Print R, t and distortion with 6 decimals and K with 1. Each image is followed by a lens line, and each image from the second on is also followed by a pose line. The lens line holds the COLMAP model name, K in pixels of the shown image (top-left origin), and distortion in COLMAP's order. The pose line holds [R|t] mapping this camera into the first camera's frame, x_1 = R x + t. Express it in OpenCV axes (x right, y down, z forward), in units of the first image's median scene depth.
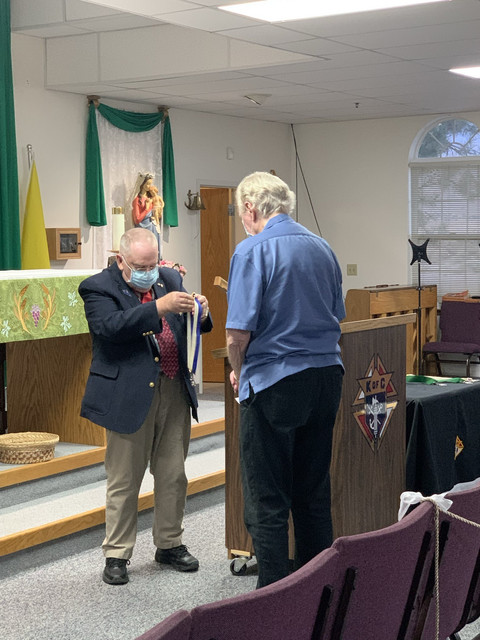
lens RADIAL K [[1182.7, 0, 231.4], [0, 1182.7, 307.3], [0, 0, 1]] dist [0.069331, 0.000000]
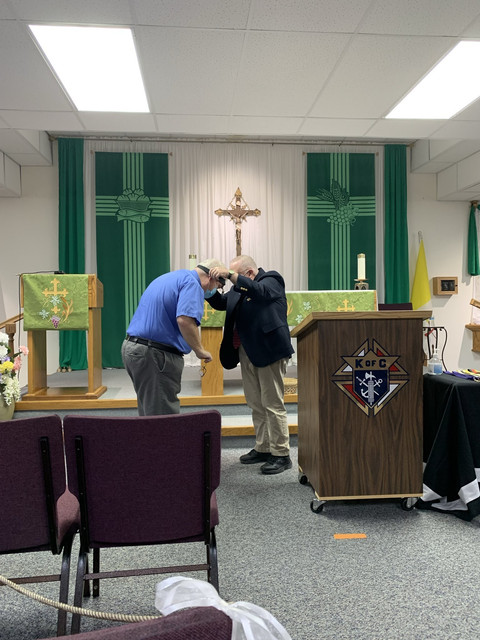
lens RADIAL K [[491.5, 0, 238.3], [0, 491.5, 315.0], [0, 0, 1]] dist [0.035271, -0.044290]
pose [[0.625251, 0.013394, -0.780308, 0.244432], [-0.042092, 0.998976, -0.016580, 0.015322], [0.779288, 0.043211, 0.625175, 0.301253]]
